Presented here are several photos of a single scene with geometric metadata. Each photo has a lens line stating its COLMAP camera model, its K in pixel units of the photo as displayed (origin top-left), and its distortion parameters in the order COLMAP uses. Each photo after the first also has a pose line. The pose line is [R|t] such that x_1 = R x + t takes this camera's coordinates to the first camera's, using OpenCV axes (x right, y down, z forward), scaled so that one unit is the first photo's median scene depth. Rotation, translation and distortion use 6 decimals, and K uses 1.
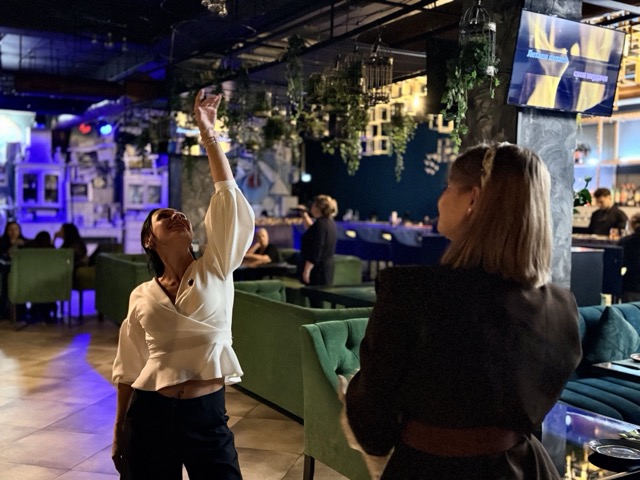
lens RADIAL K [[733.1, 0, 319.8], [0, 733.1, 240.1], [0, 0, 1]] dist [0.031347, 0.000000]
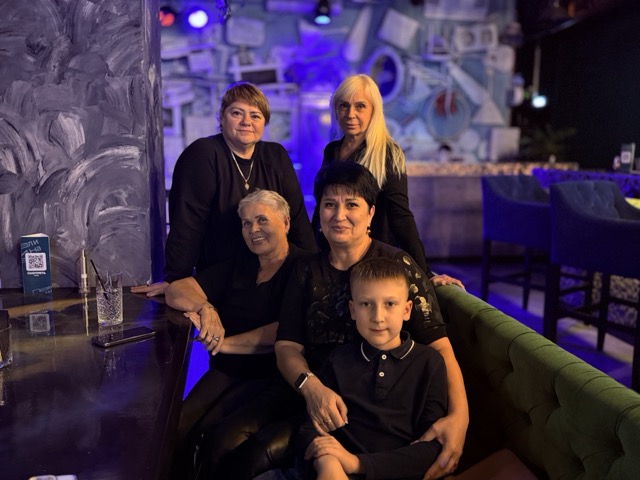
lens RADIAL K [[551.1, 0, 322.5], [0, 551.1, 242.8], [0, 0, 1]] dist [0.016998, -0.005972]
pose [[0.917425, 0.064097, -0.392713, 0.006600], [-0.020964, 0.993356, 0.113157, -0.012847], [0.397357, -0.095580, 0.912673, 0.509160]]
